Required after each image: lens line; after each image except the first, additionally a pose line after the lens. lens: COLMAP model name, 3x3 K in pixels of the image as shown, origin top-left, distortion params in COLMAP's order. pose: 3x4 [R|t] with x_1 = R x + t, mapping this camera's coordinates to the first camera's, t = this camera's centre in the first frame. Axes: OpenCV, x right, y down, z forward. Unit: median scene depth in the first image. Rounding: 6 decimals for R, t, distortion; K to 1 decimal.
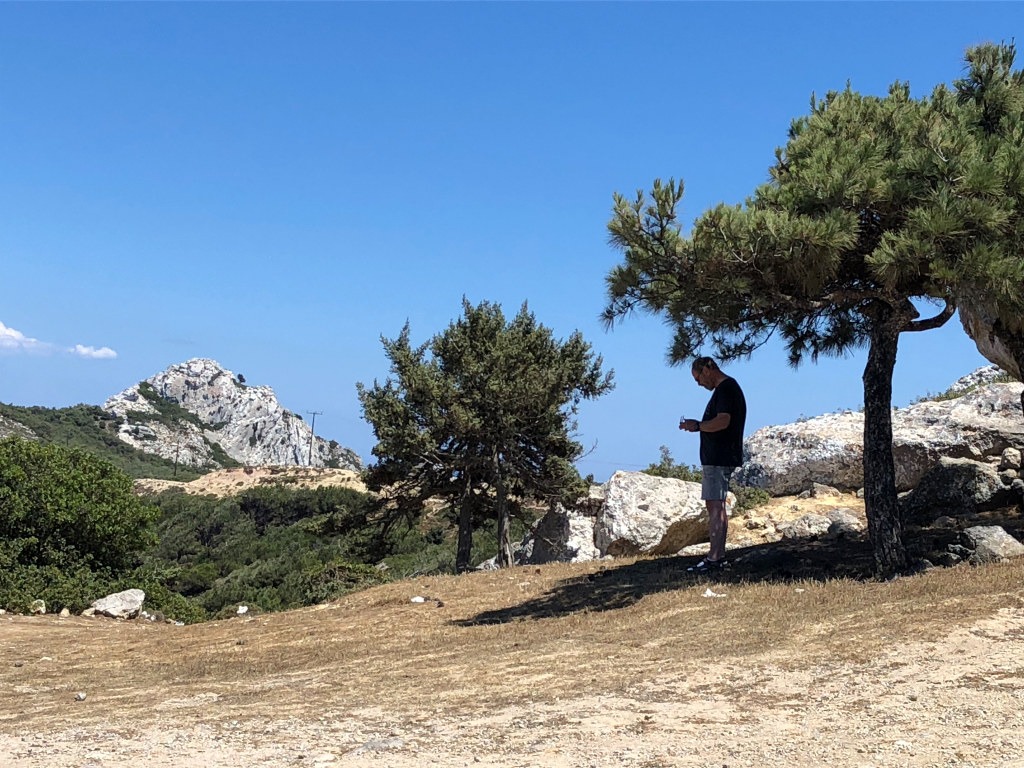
lens RADIAL K [[2169.8, 0, 543.5], [0, 2169.8, 347.9], [0, 0, 1]] dist [0.106204, 0.000000]
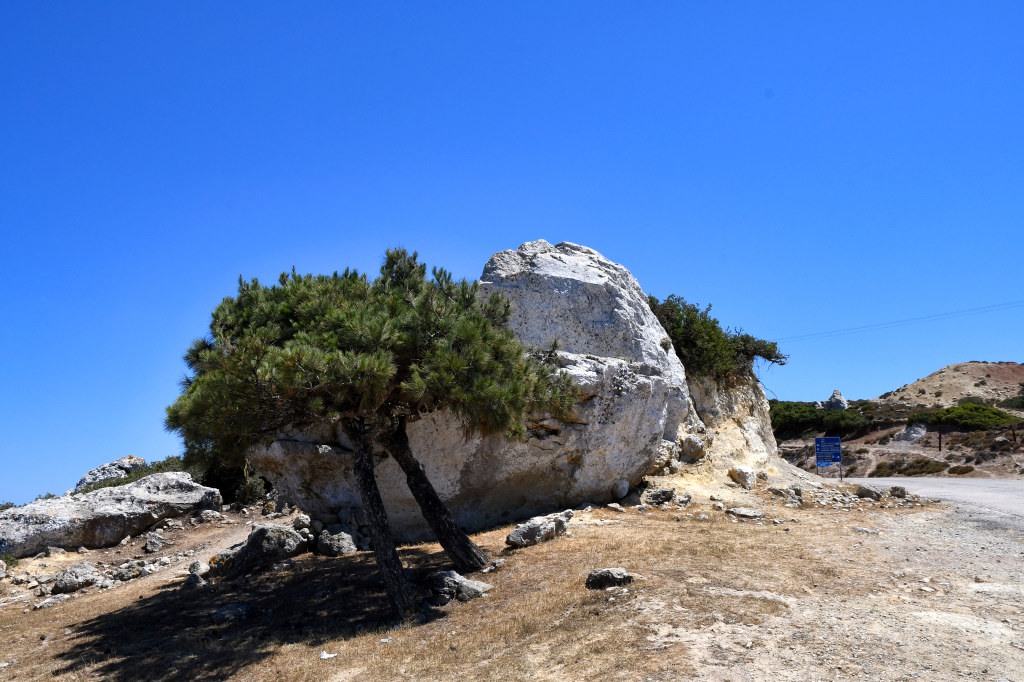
lens RADIAL K [[1049.1, 0, 517.1], [0, 1049.1, 344.6], [0, 0, 1]] dist [0.019215, 0.000000]
pose [[0.744088, 0.028513, 0.667473, -0.134806], [0.036082, 0.995916, -0.082767, -0.005507], [-0.667106, 0.085670, 0.740020, 0.252362]]
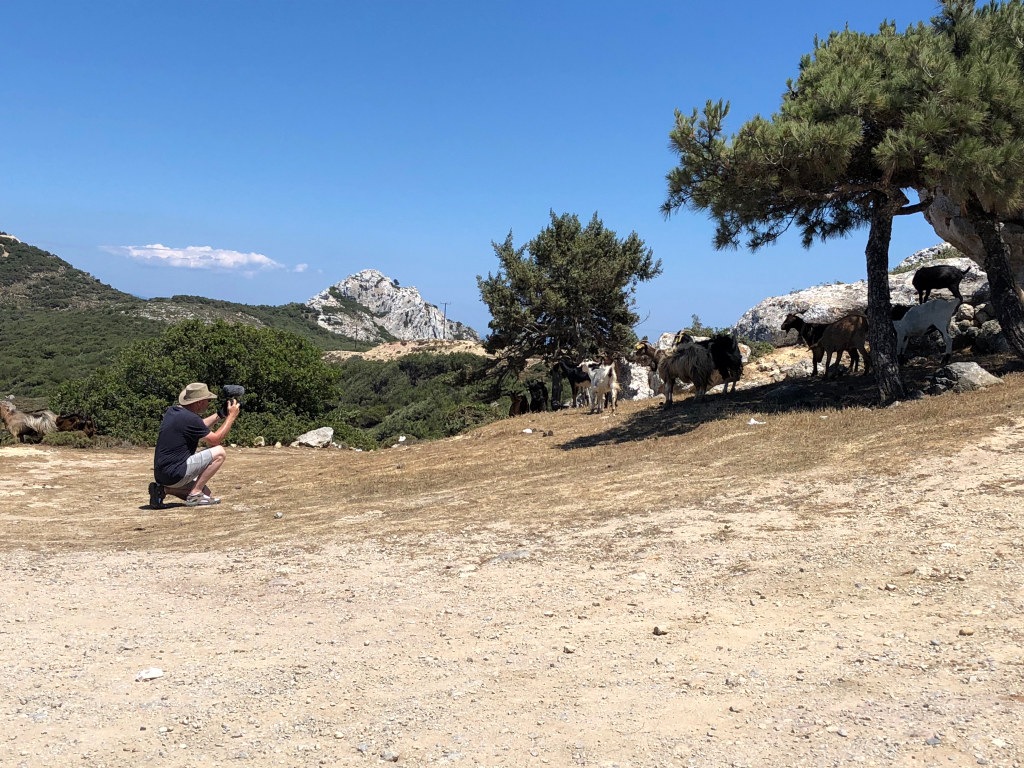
lens RADIAL K [[1448.0, 0, 533.0], [0, 1448.0, 404.9], [0, 0, 1]] dist [0.087002, 0.000000]
pose [[0.998375, -0.031629, -0.047401, -0.007757], [0.036315, 0.994172, 0.101506, 0.005295], [0.043914, -0.103062, 0.993705, 0.070461]]
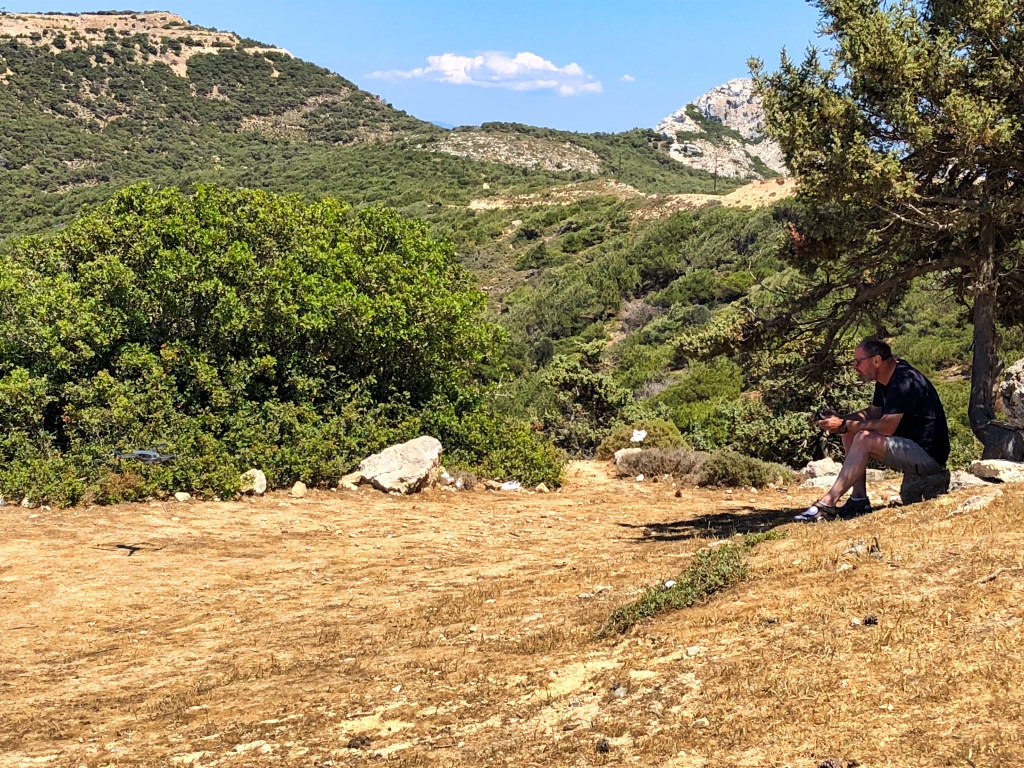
lens RADIAL K [[1927.6, 0, 514.5], [0, 1927.6, 444.4], [0, 0, 1]] dist [0.085967, 0.000000]
pose [[0.961355, -0.012854, -0.275012, -0.016737], [0.065235, 0.981098, 0.182185, 0.016853], [0.267472, -0.193085, 0.944022, 0.526169]]
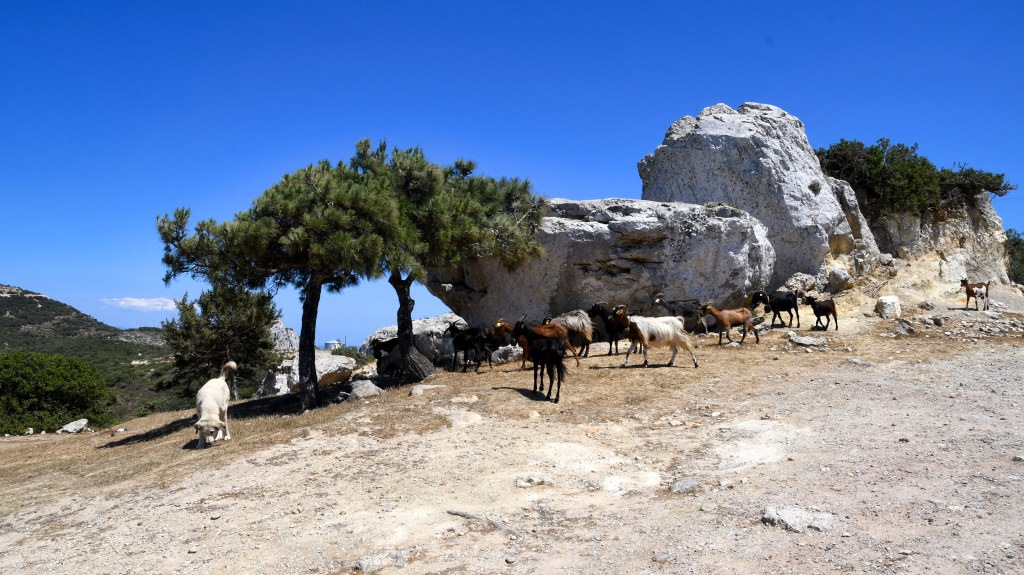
lens RADIAL K [[792.0, 0, 508.0], [0, 792.0, 283.7], [0, 0, 1]] dist [-0.077585, 0.038322]
pose [[0.986787, -0.052779, 0.153187, 0.130927], [0.055014, 0.998432, -0.010384, 0.006002], [-0.152398, 0.018674, 0.988143, 0.165560]]
